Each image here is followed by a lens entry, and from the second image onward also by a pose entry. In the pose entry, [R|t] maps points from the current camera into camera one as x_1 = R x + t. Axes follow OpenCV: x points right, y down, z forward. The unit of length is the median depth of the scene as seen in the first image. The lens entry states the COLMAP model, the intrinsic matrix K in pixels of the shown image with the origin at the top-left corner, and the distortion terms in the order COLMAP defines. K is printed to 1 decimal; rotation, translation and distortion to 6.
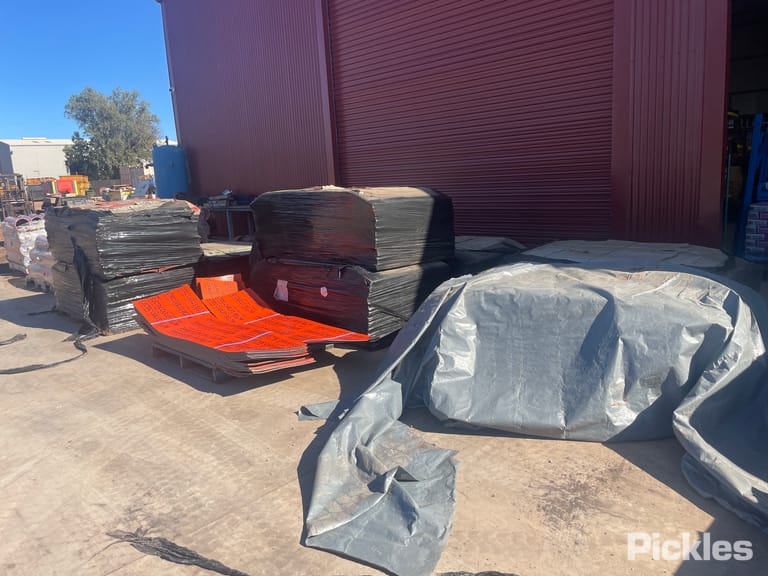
lens RADIAL K [[582.6, 0, 386.8], [0, 582.6, 287.2], [0, 0, 1]] dist [0.063171, -0.089153]
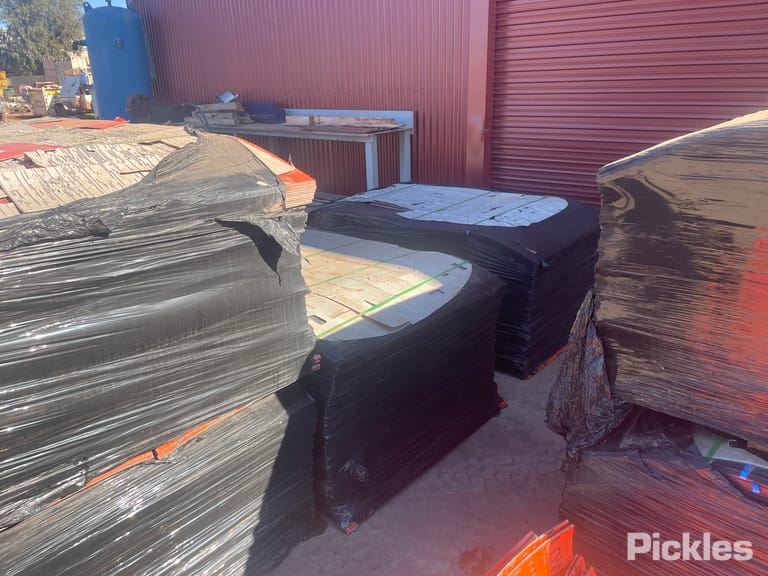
lens RADIAL K [[582.6, 0, 380.7], [0, 582.6, 290.6], [0, 0, 1]] dist [0.063171, -0.089153]
pose [[0.997329, -0.003908, 0.072938, -0.039790], [-0.007568, 0.987665, 0.156398, -0.016279], [-0.072650, -0.156532, 0.984997, 0.097497]]
